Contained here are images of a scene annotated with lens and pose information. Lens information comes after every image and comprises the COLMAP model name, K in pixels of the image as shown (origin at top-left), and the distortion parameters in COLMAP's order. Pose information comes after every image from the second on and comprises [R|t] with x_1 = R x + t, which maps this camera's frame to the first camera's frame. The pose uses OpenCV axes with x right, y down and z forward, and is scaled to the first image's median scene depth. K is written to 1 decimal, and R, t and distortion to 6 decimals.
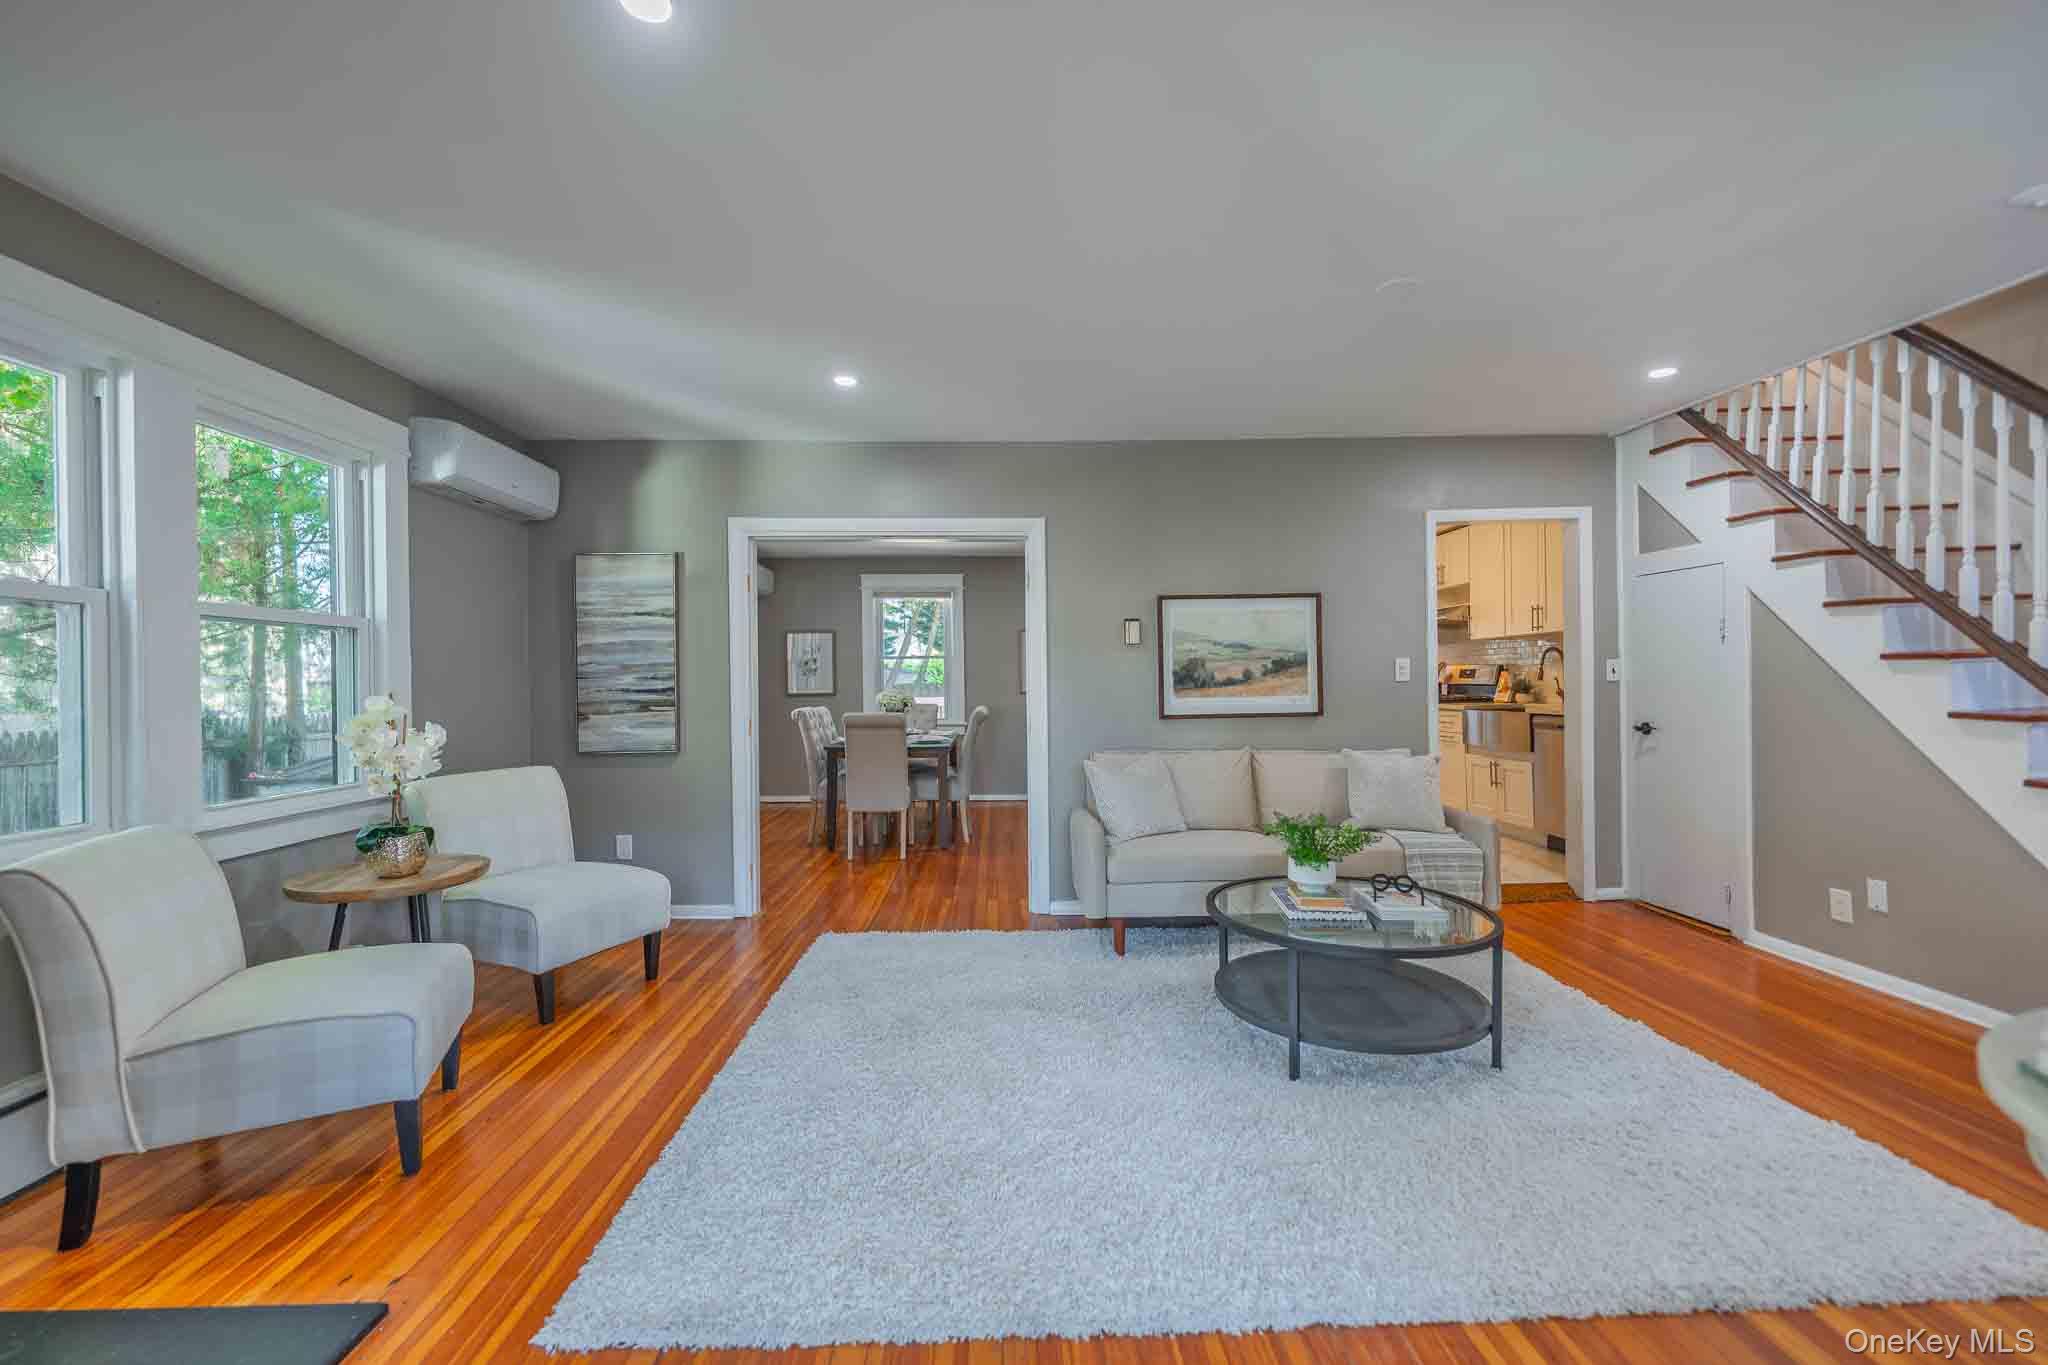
lens RADIAL K [[825.7, 0, 1020.3], [0, 825.7, 681.7], [0, 0, 1]] dist [0.000053, -0.000190]
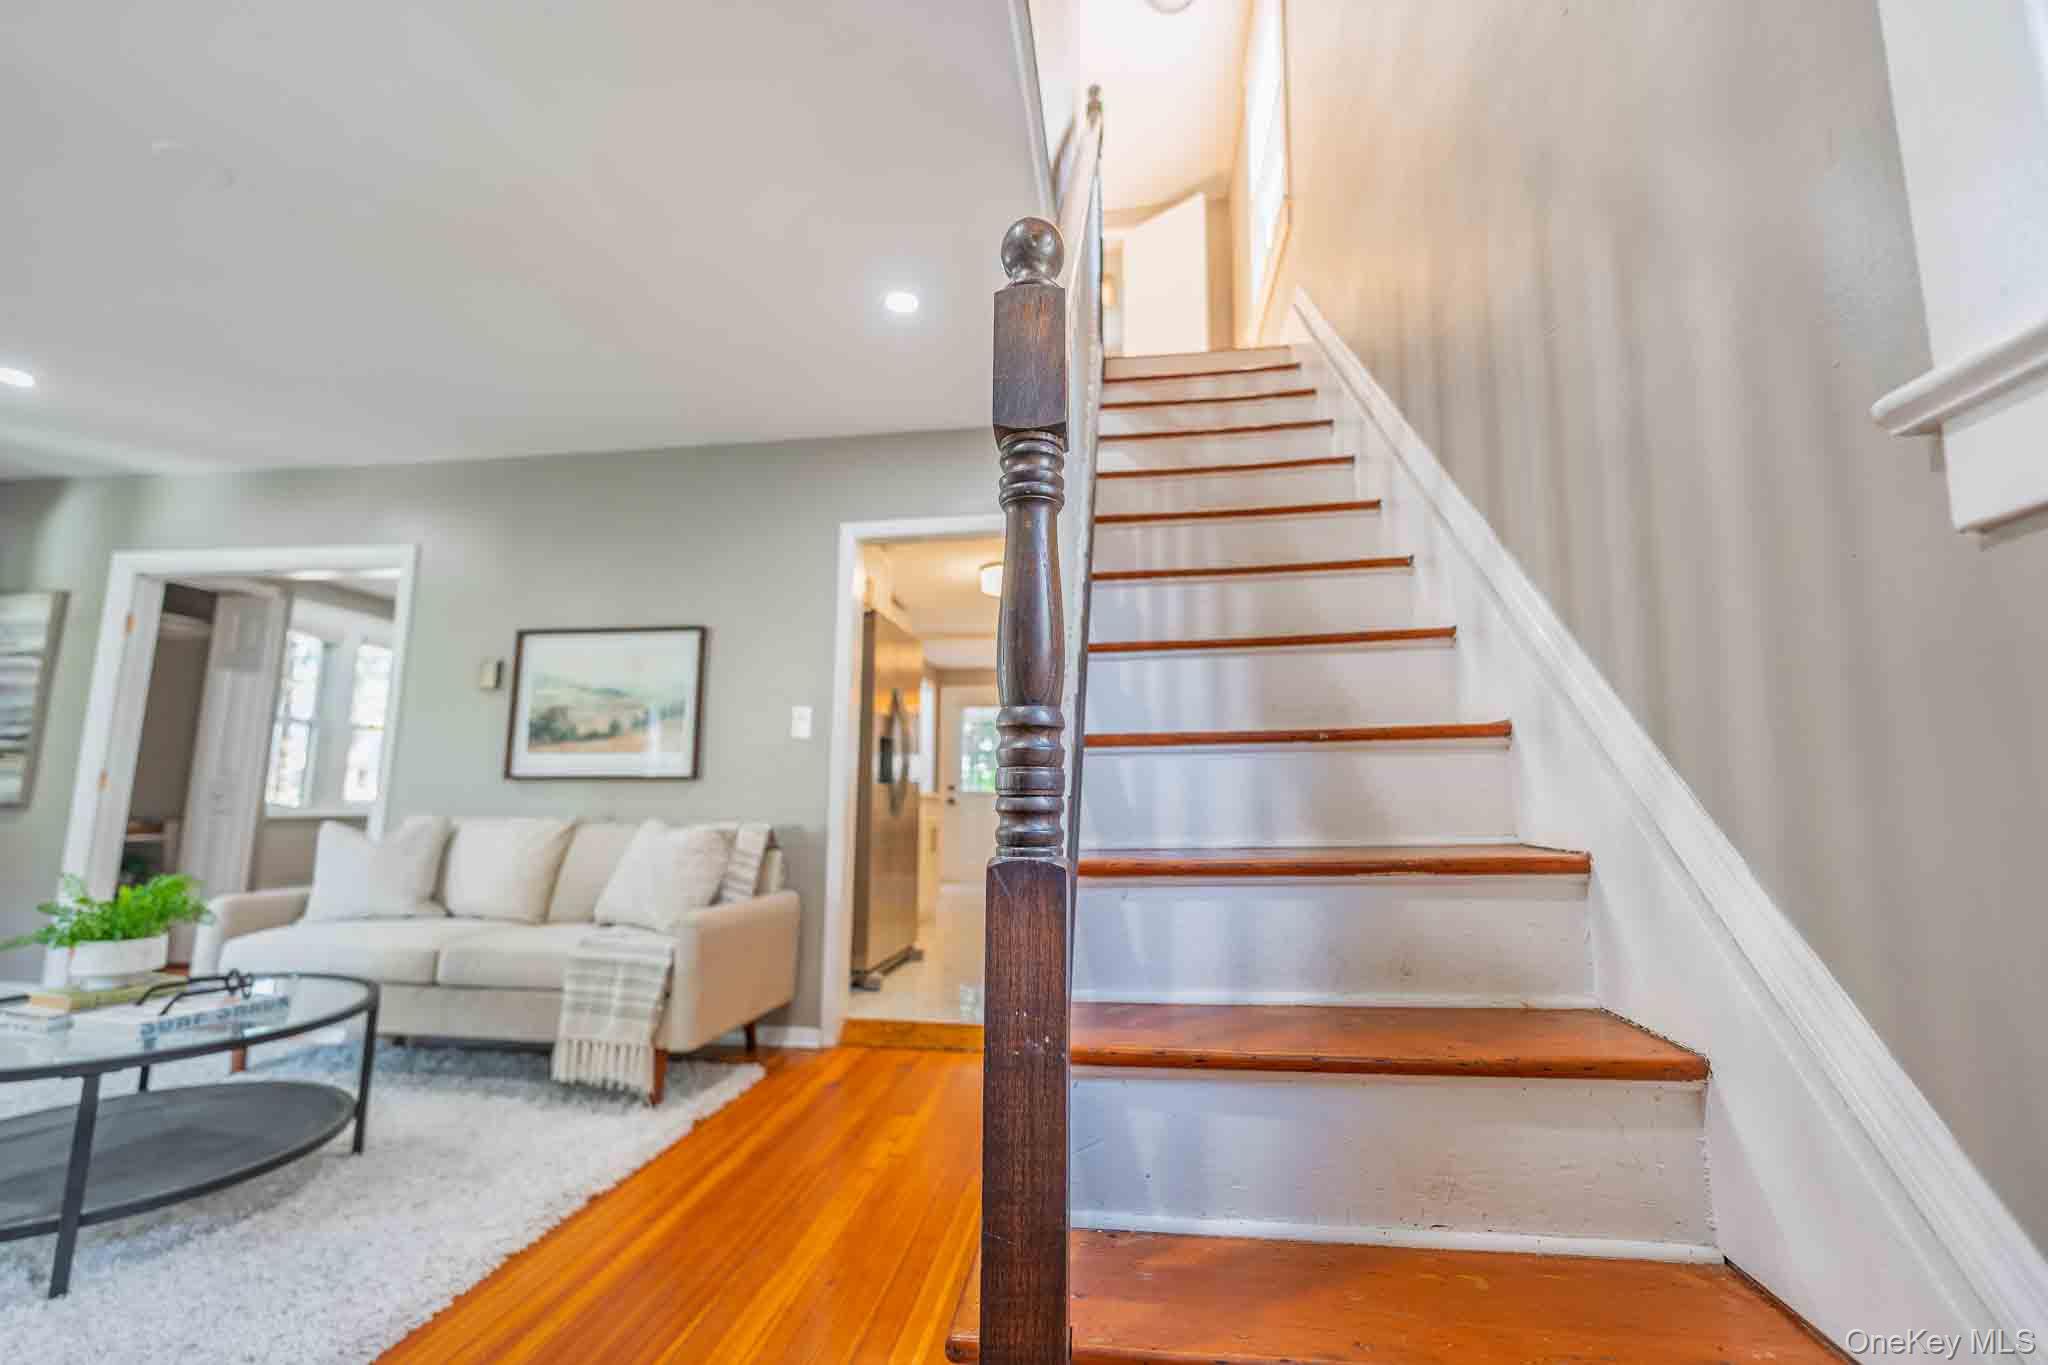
lens RADIAL K [[835.8, 0, 1016.8], [0, 835.8, 682.9], [0, 0, 1]] dist [-0.000061, 0.000525]
pose [[0.985205, 0.000339, -0.171381, 0.821680], [-0.024568, 0.989949, -0.139277, 0.053788], [0.169611, 0.141427, 0.975310, 0.274270]]
